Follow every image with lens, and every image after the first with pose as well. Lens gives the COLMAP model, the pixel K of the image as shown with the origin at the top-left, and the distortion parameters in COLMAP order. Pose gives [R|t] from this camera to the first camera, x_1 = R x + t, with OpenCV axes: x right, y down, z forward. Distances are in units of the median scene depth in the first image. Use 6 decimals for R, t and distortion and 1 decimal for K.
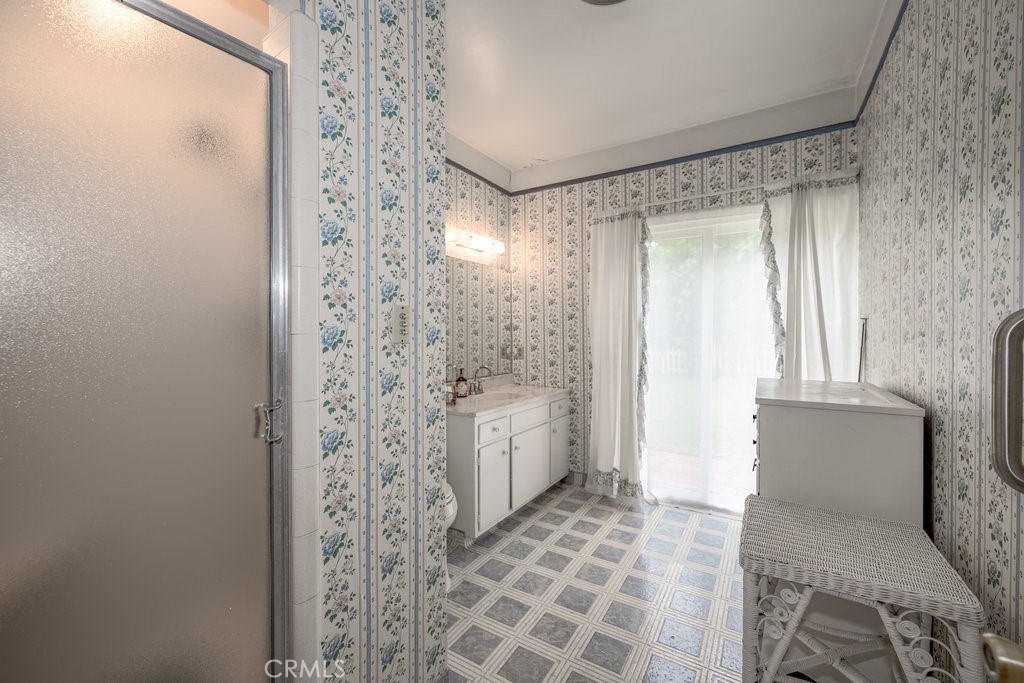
lens RADIAL K [[419.0, 0, 509.3], [0, 419.0, 339.9], [0, 0, 1]] dist [-0.000084, 0.000050]
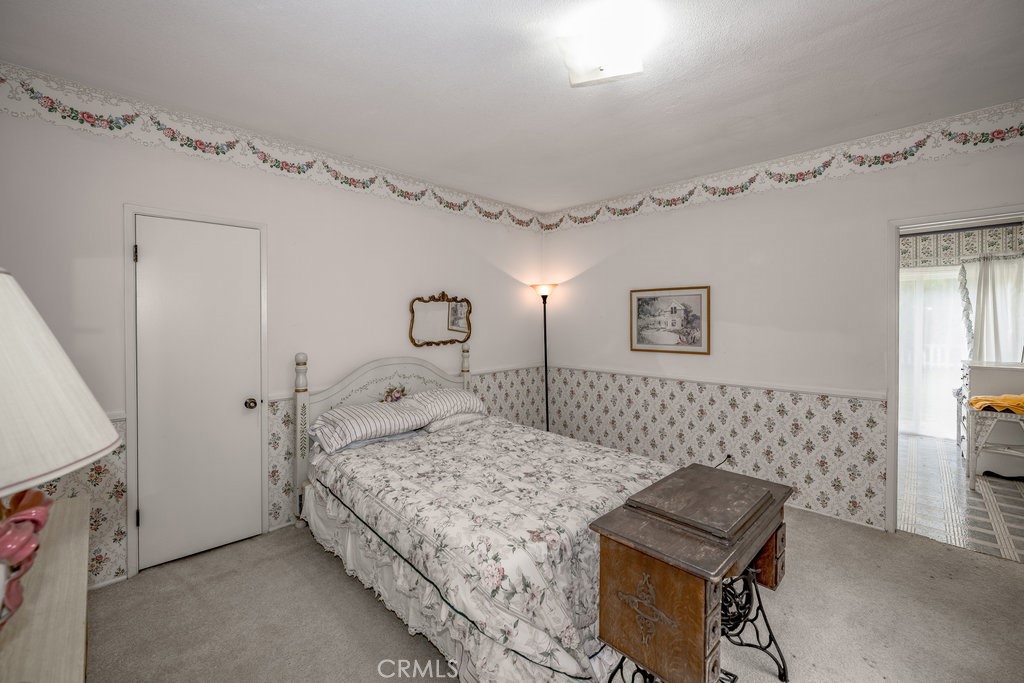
lens RADIAL K [[419.0, 0, 522.3], [0, 419.0, 325.6], [0, 0, 1]] dist [-0.000084, 0.000050]
pose [[0.974935, -0.002960, -0.222472, -0.846586], [0.003778, 0.999988, 0.003248, -0.081644], [0.222459, -0.004007, 0.974934, -1.200002]]
